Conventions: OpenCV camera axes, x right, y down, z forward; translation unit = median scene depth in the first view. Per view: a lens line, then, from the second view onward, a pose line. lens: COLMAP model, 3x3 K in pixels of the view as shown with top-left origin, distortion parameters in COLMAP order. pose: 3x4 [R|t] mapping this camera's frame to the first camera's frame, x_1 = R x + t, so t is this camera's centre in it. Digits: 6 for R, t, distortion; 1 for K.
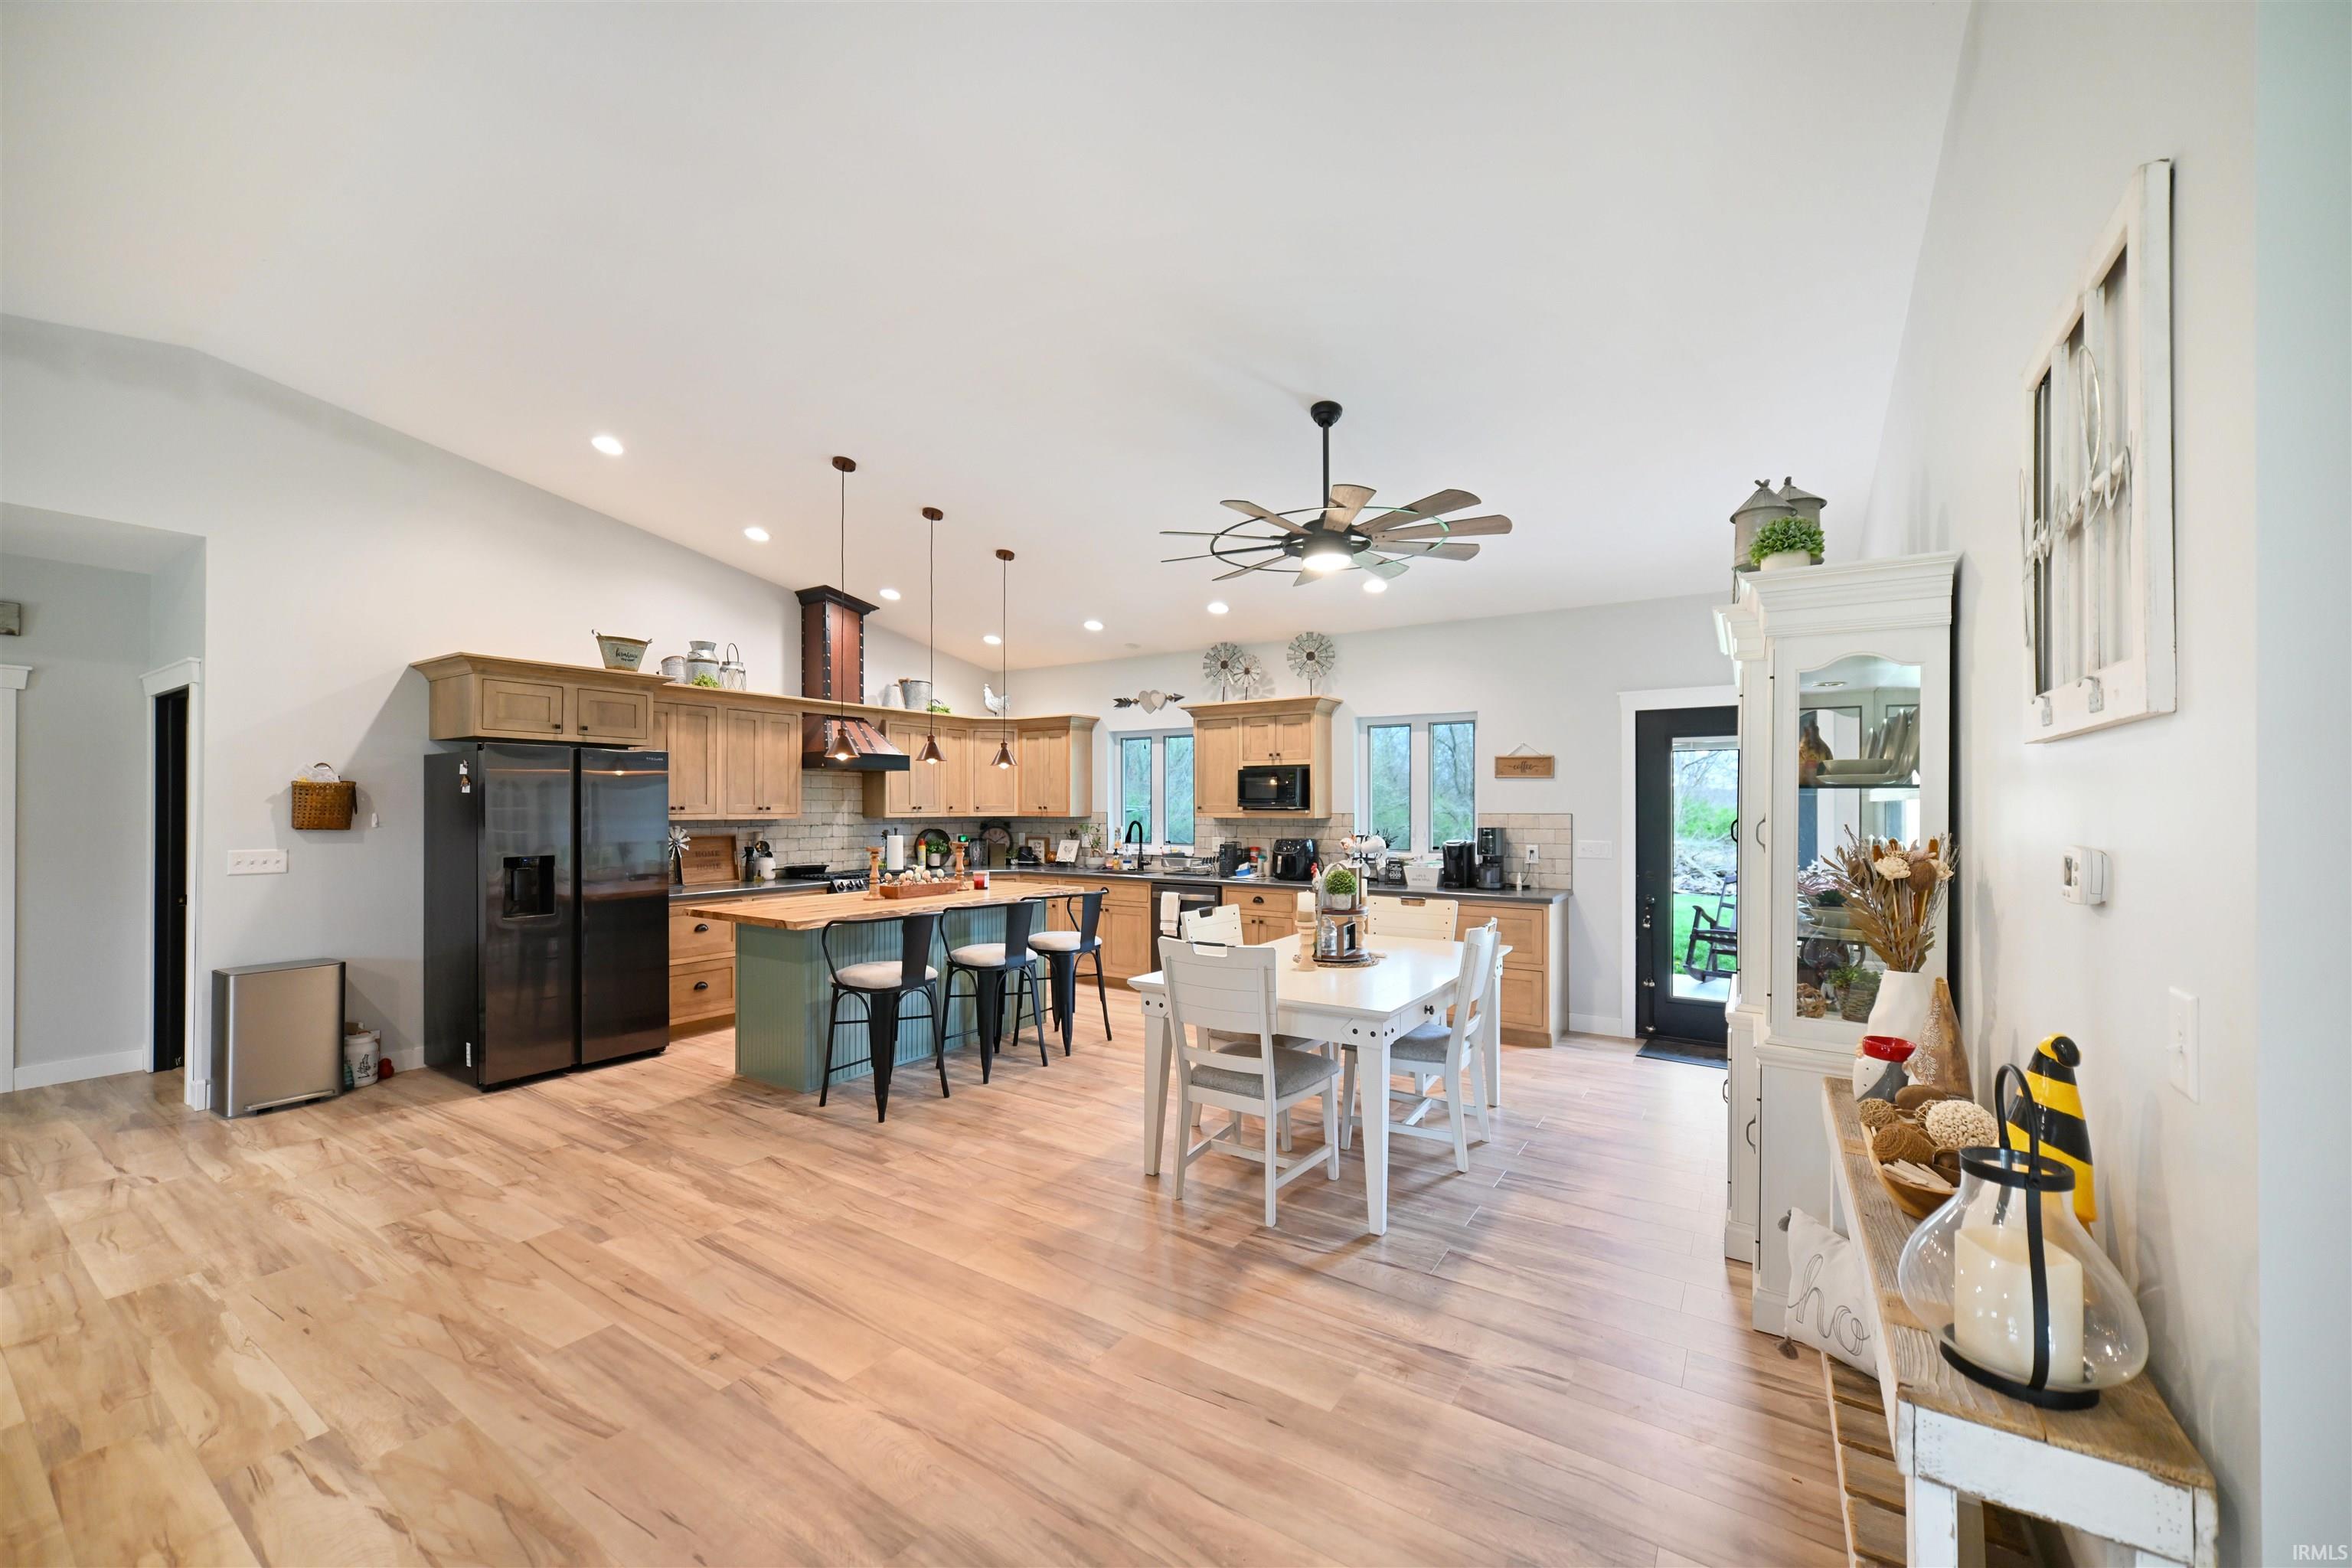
lens RADIAL K [[898.3, 0, 1164.8], [0, 898.3, 806.5], [0, 0, 1]] dist [-0.000182, 0.000035]
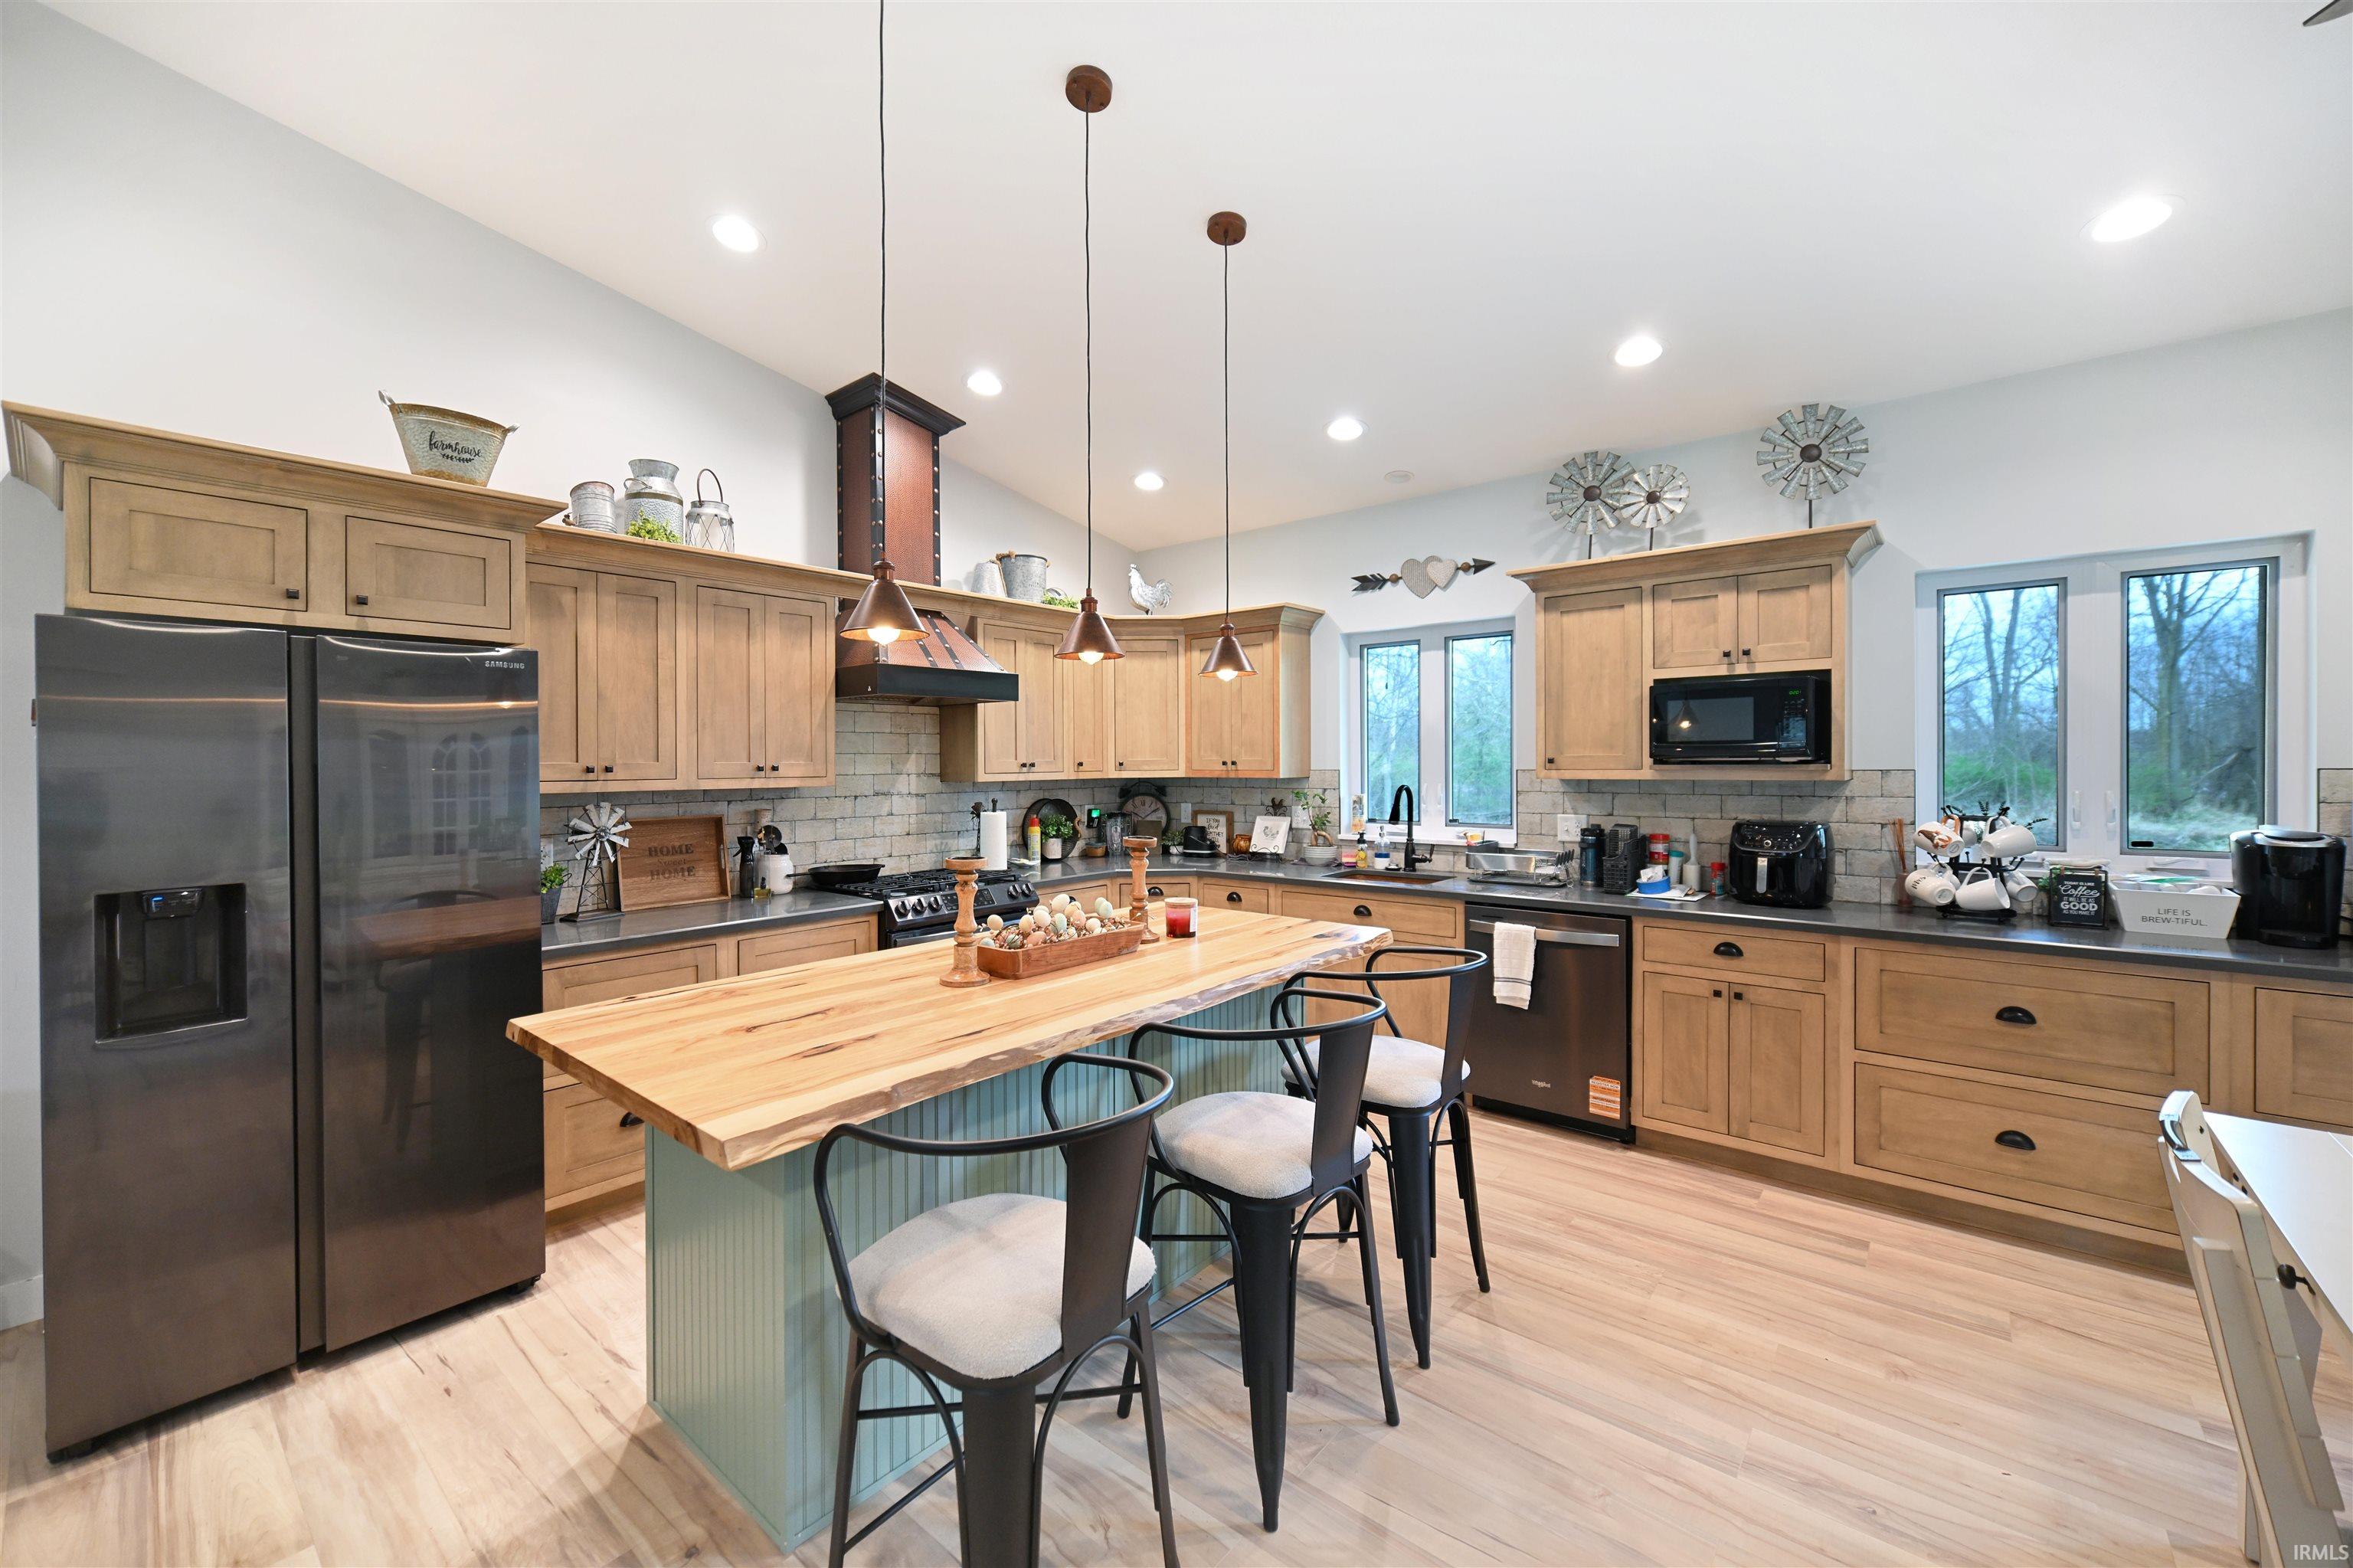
lens RADIAL K [[935.1, 0, 1125.3], [0, 935.1, 764.7], [0, 0, 1]] dist [0.000153, 0.000205]
pose [[0.991203, -0.007433, -0.132142, -0.145115], [0.007903, 0.999964, 0.003030, -0.000011], [0.132115, -0.004048, 0.991226, 0.438891]]
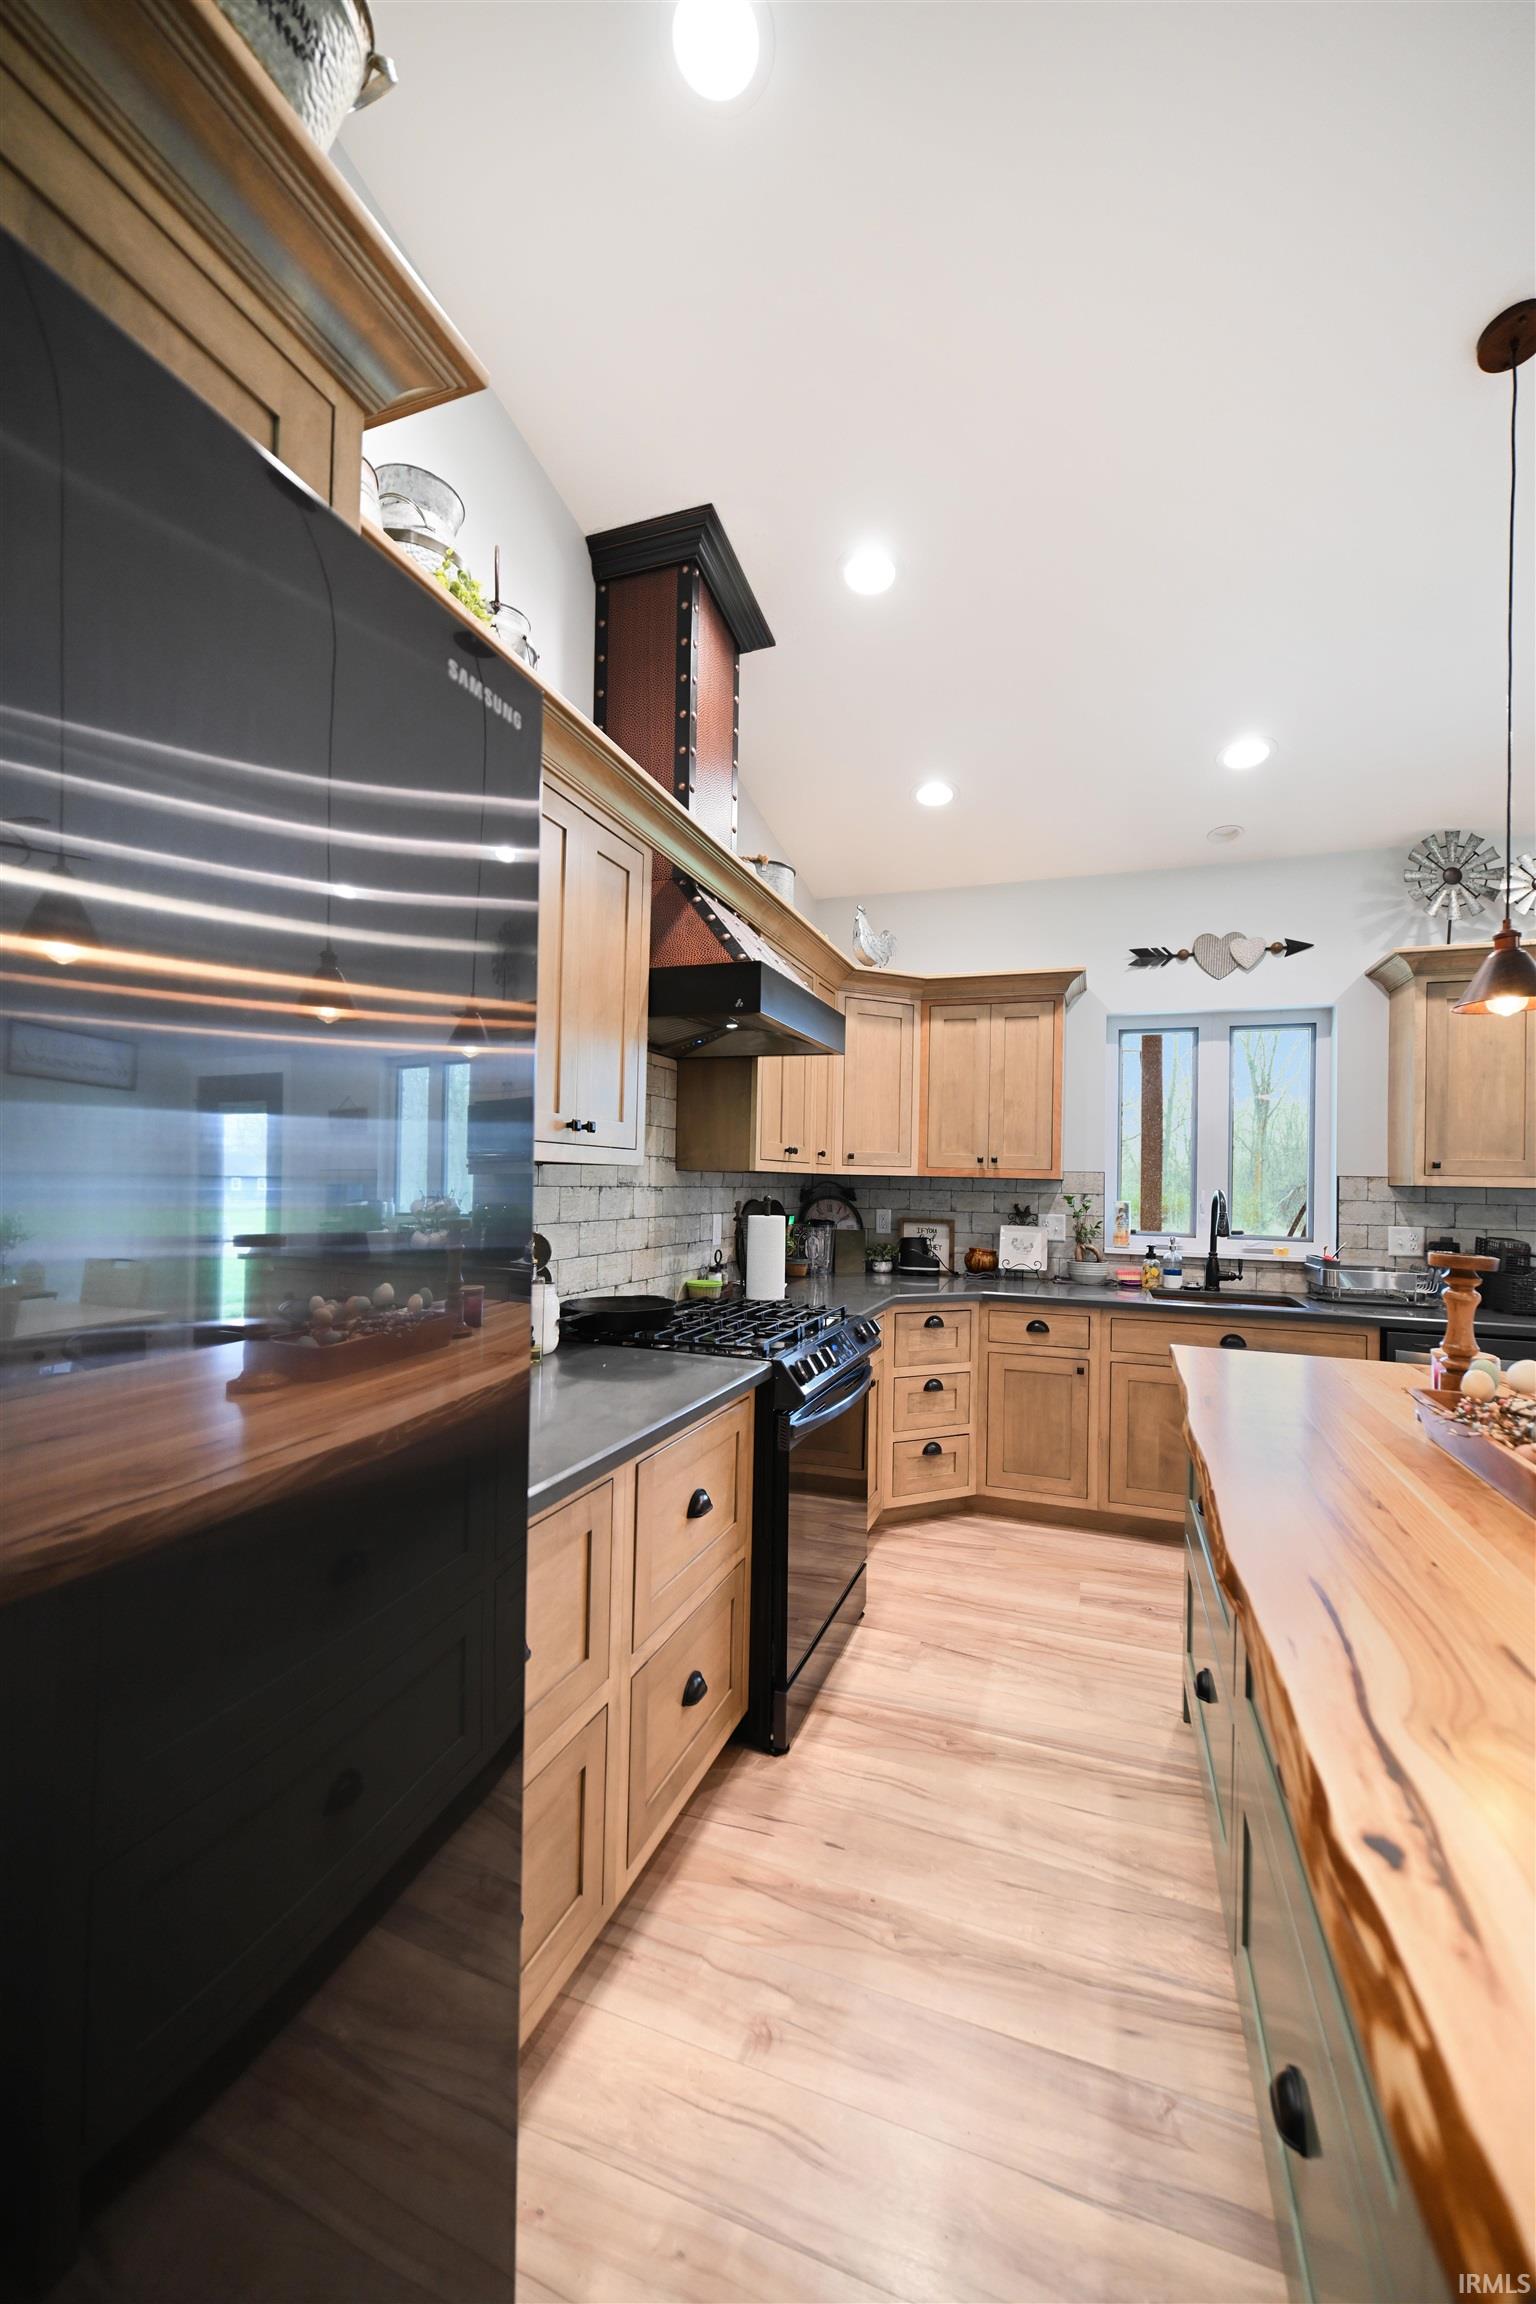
lens RADIAL K [[882.5, 0, 770.8], [0, 882.5, 1168.3], [0, 0, 1]] dist [-0.001168, -0.000016]
pose [[0.970799, 0.025058, 0.238583, -0.434423], [-0.022520, 0.999657, -0.013358, 0.017753], [-0.238836, 0.007595, 0.971030, 0.666480]]
